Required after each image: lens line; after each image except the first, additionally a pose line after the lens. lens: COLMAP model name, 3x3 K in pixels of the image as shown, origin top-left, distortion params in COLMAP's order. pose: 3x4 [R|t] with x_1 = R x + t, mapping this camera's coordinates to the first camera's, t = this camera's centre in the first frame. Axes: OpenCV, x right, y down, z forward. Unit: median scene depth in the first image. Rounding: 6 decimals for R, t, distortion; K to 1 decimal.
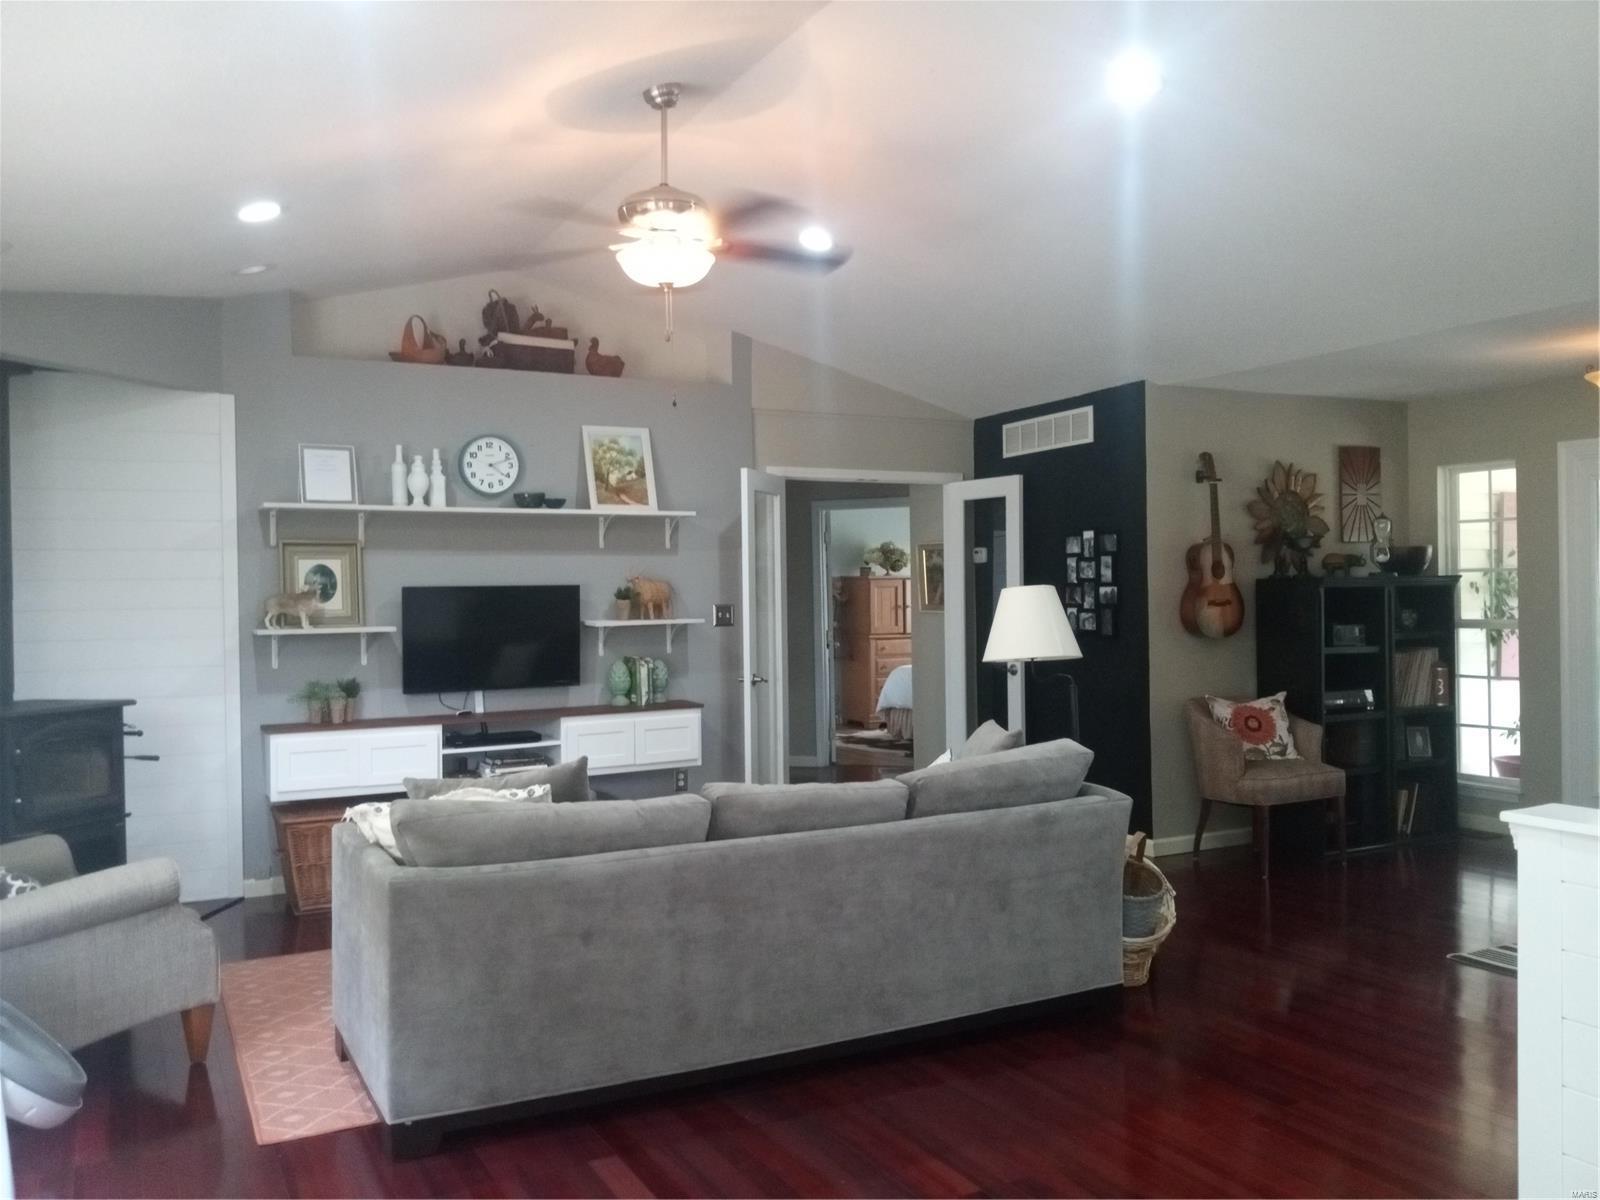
lens RADIAL K [[1312.2, 0, 800.0], [0, 1312.2, 600.0], [0, 0, 1]] dist [0.114165, -0.274024]
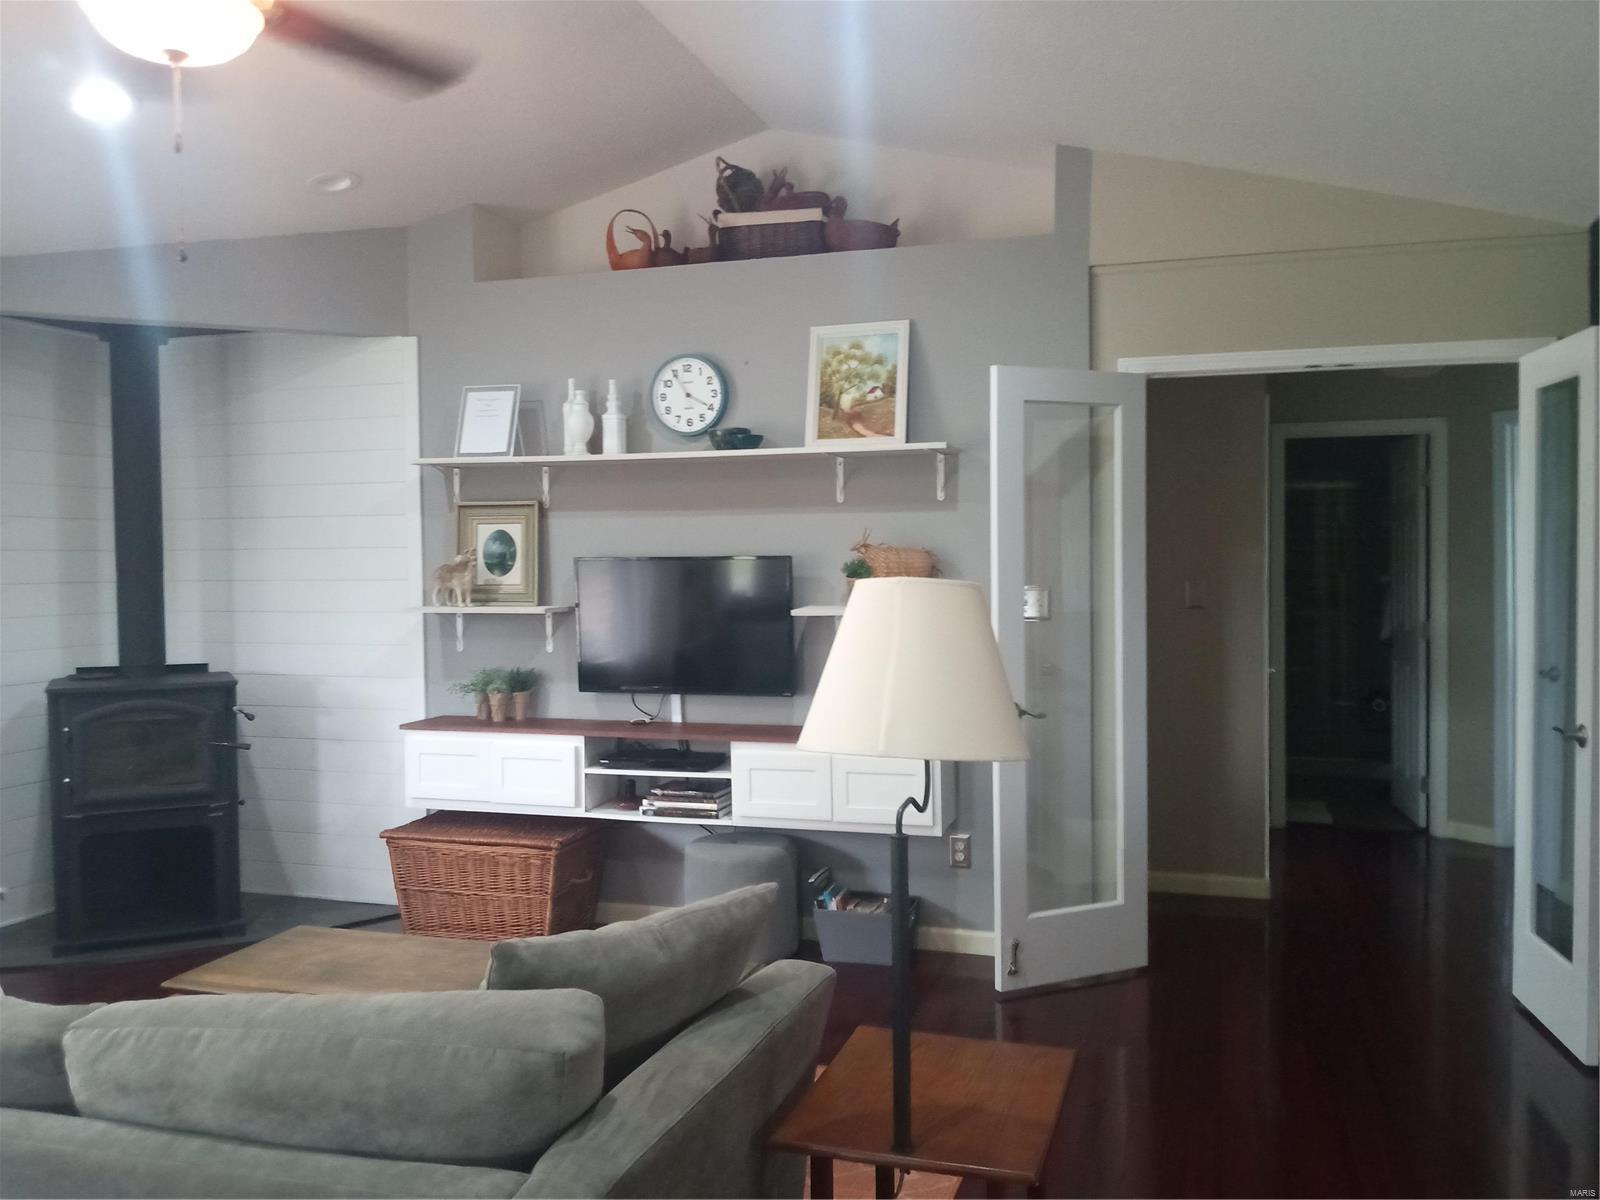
lens RADIAL K [[1297.5, 0, 803.2], [0, 1297.5, 594.7], [0, 0, 1]] dist [0.095847, -0.214195]
pose [[0.702377, 0.028226, -0.711245, 0.331287], [-0.006767, 0.999433, 0.032980, -0.013448], [0.711773, -0.018352, 0.702170, 0.513620]]
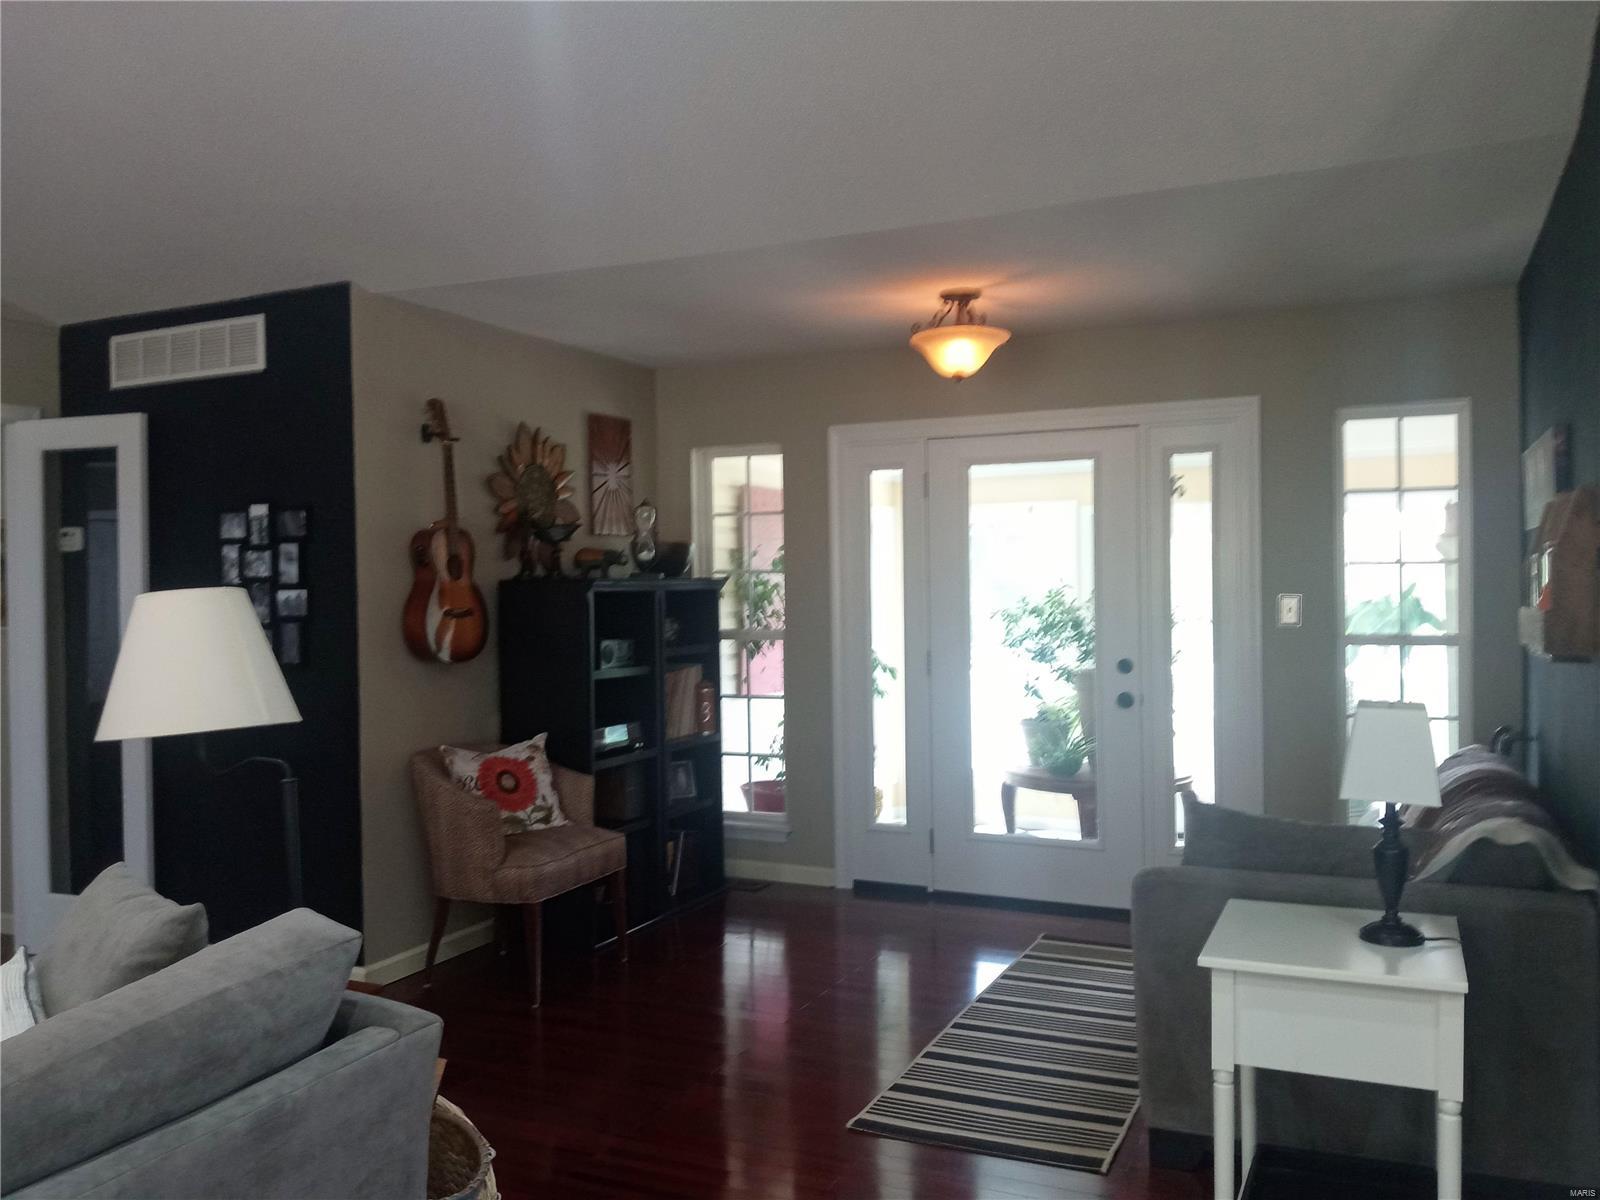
lens RADIAL K [[1297.5, 0, 803.2], [0, 1297.5, 594.7], [0, 0, 1]] dist [0.095847, -0.214195]
pose [[0.792435, 0.000360, 0.609956, 0.037681], [0.004613, 0.999968, -0.006584, -0.002321], [-0.609939, 0.008031, 0.792408, 0.334263]]
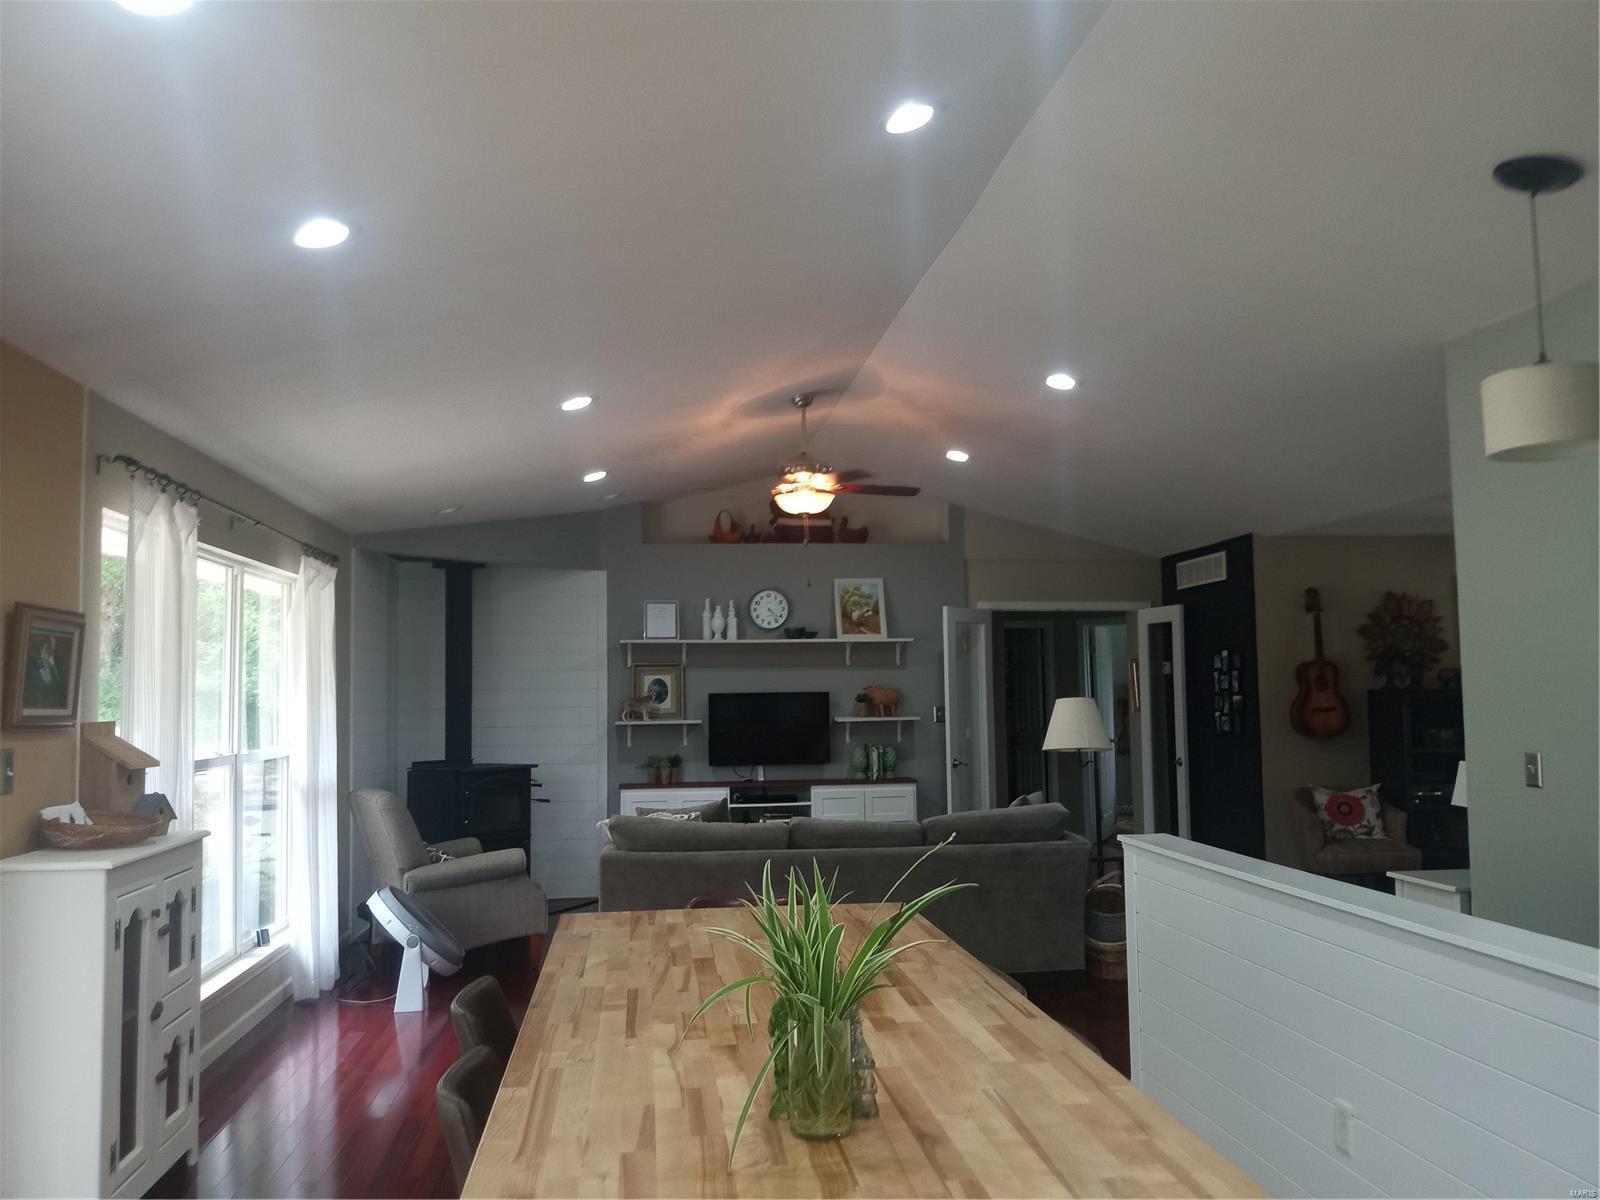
lens RADIAL K [[1316.7, 0, 787.0], [0, 1316.7, 598.1], [0, 0, 1]] dist [0.135340, -0.374068]
pose [[0.931870, -0.022144, -0.362116, 0.302186], [-0.003783, 0.997488, -0.070732, -0.011642], [0.362773, 0.067283, 0.929445, -0.333904]]
